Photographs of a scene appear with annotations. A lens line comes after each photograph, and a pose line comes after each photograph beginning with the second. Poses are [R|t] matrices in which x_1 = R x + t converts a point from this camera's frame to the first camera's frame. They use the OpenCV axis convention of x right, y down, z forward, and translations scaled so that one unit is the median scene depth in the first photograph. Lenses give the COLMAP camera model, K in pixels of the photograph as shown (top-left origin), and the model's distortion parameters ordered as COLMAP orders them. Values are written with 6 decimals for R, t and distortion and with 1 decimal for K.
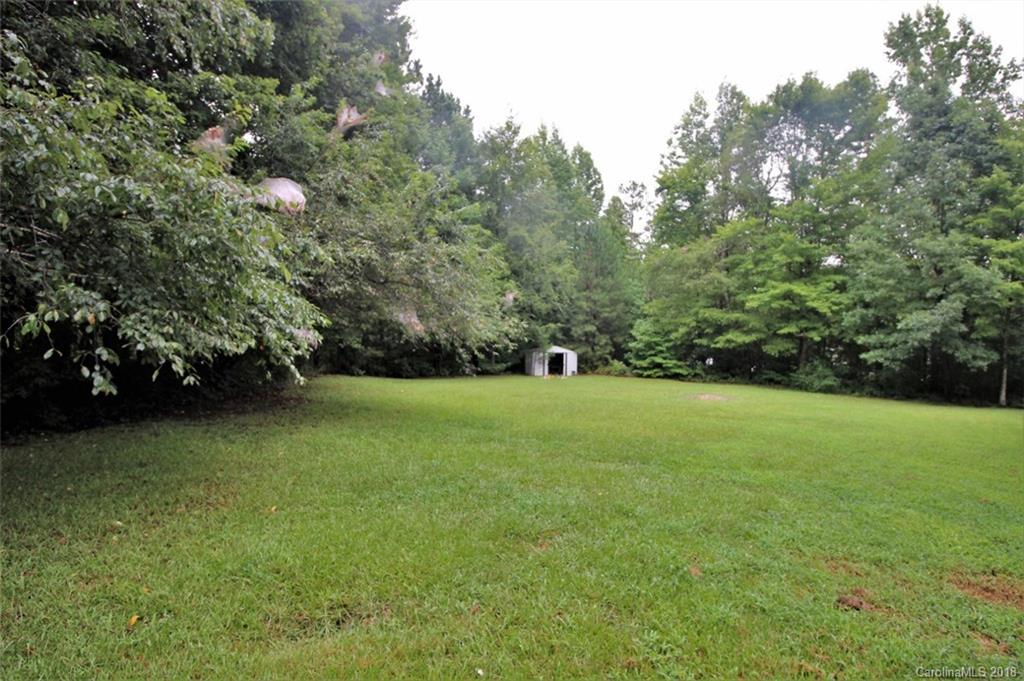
lens RADIAL K [[514.3, 0, 515.6], [0, 514.3, 329.0], [0, 0, 1]] dist [0.004929, -0.011901]
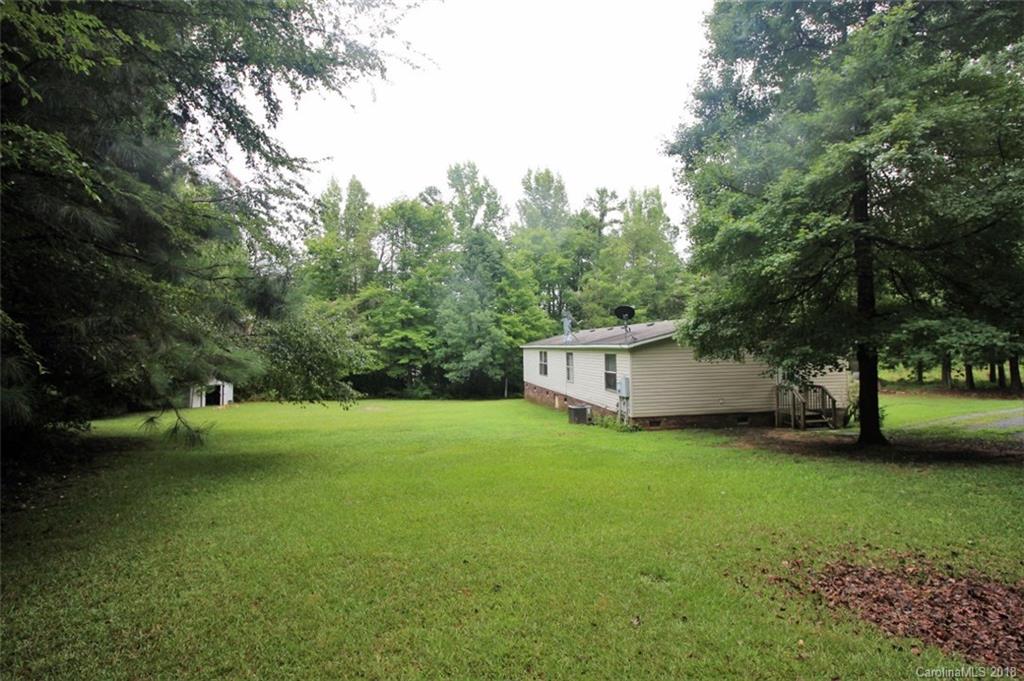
lens RADIAL K [[514.3, 0, 515.6], [0, 514.3, 329.0], [0, 0, 1]] dist [0.004929, -0.011901]
pose [[0.696972, 0.010311, 0.717024, -0.358486], [0.013588, 0.999527, -0.027582, -0.048285], [-0.716970, 0.028967, 0.696502, -0.332600]]
